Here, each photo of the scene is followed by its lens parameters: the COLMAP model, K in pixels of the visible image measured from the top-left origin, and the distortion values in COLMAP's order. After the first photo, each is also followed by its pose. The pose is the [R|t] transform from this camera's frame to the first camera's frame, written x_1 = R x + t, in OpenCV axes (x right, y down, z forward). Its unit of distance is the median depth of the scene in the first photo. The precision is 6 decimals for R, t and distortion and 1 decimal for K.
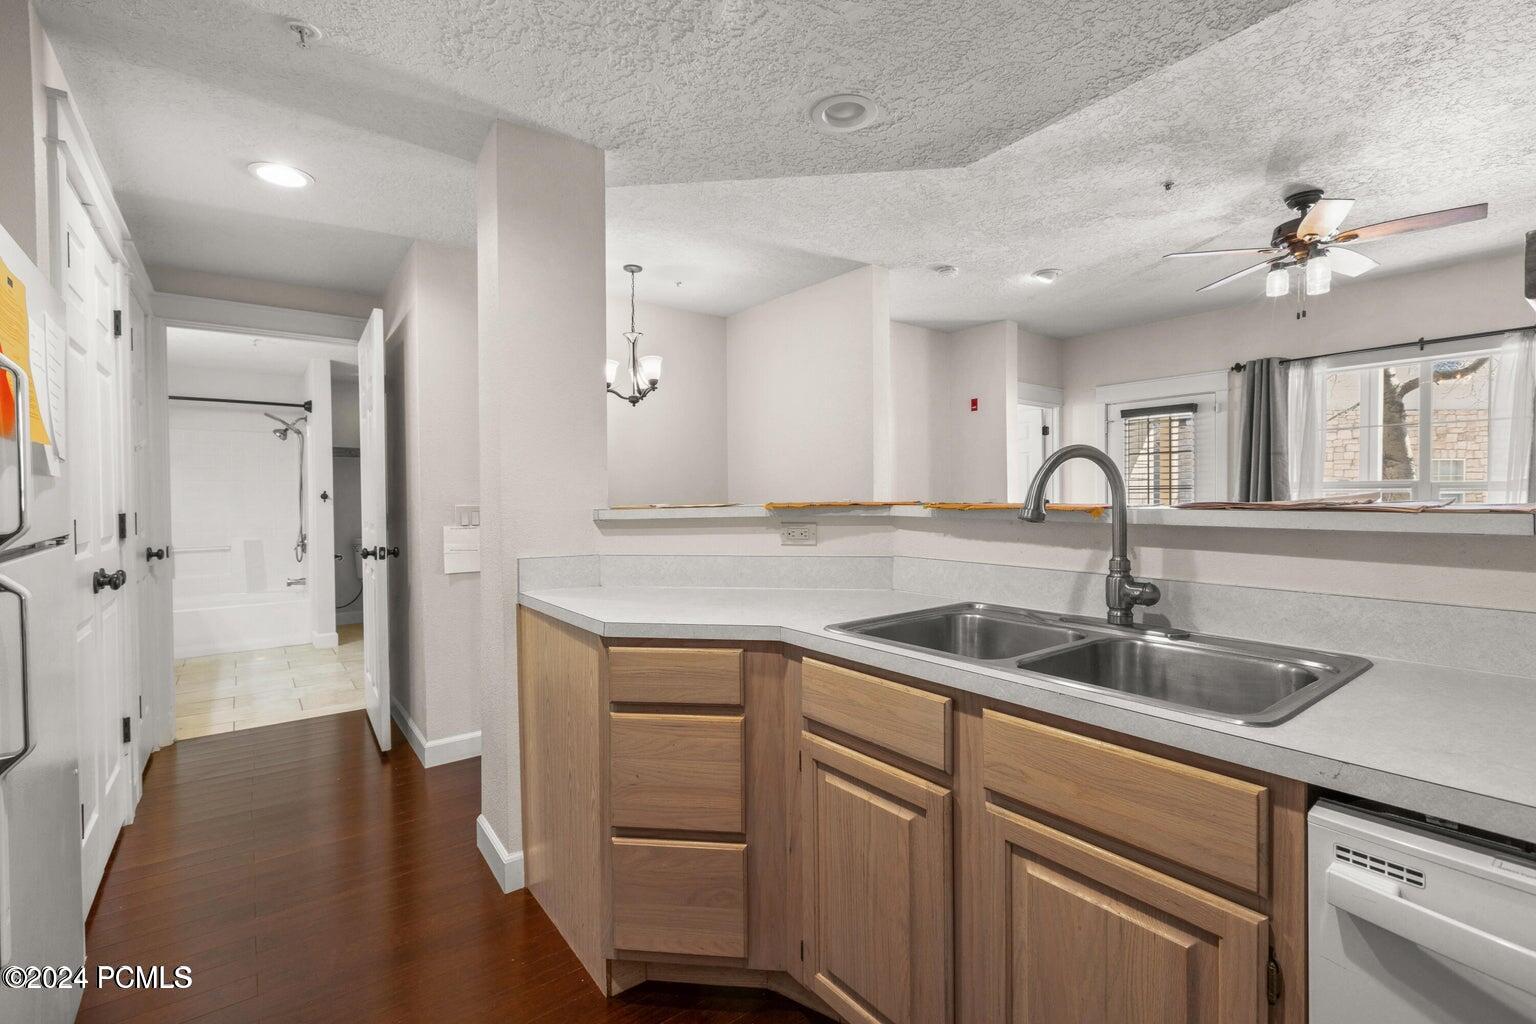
lens RADIAL K [[690.9, 0, 774.1], [0, 690.9, 507.5], [0, 0, 1]] dist [0.011000, -0.000061]
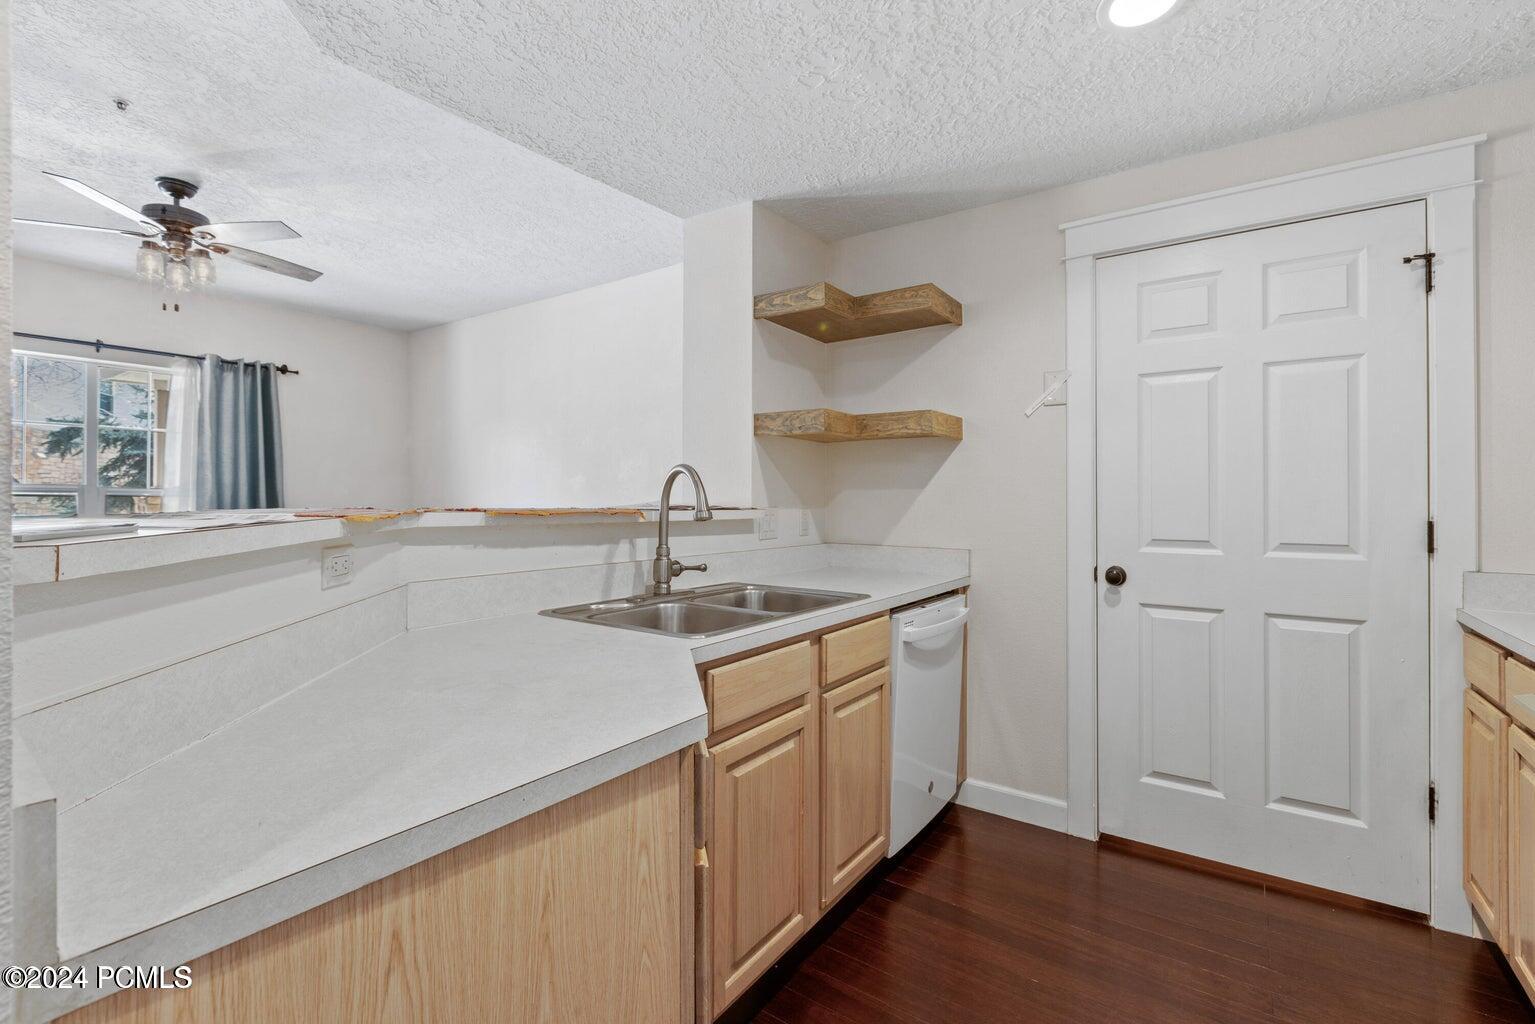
lens RADIAL K [[678.9, 0, 795.7], [0, 678.9, 491.4], [0, 0, 1]] dist [0.001507, 0.000175]
pose [[-0.312501, 0.014008, 0.949814, -0.278273], [0.016353, 0.999822, -0.009365, -0.005797], [-0.949777, 0.012606, -0.312675, 0.372244]]
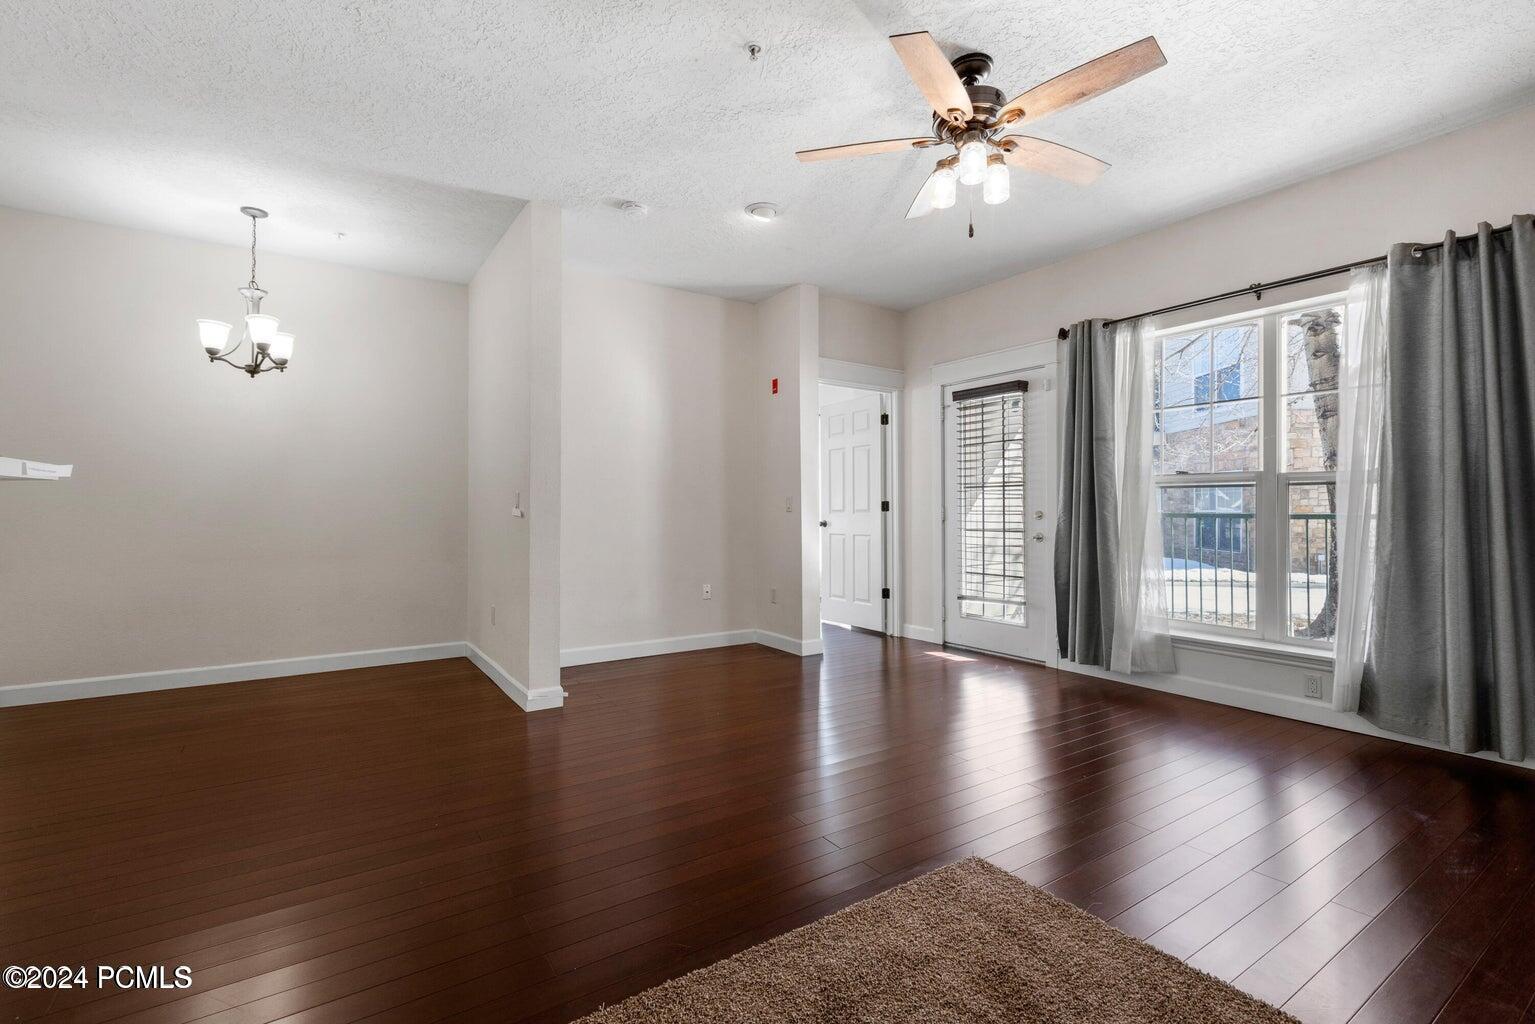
lens RADIAL K [[690.5, 0, 773.6], [0, 690.5, 507.5], [0, 0, 1]] dist [0.011000, -0.000061]
pose [[0.996766, 0.006690, -0.080084, 0.464002], [-0.008032, 0.999832, -0.016454, 0.018171], [0.079961, 0.017044, 0.996652, 0.206172]]
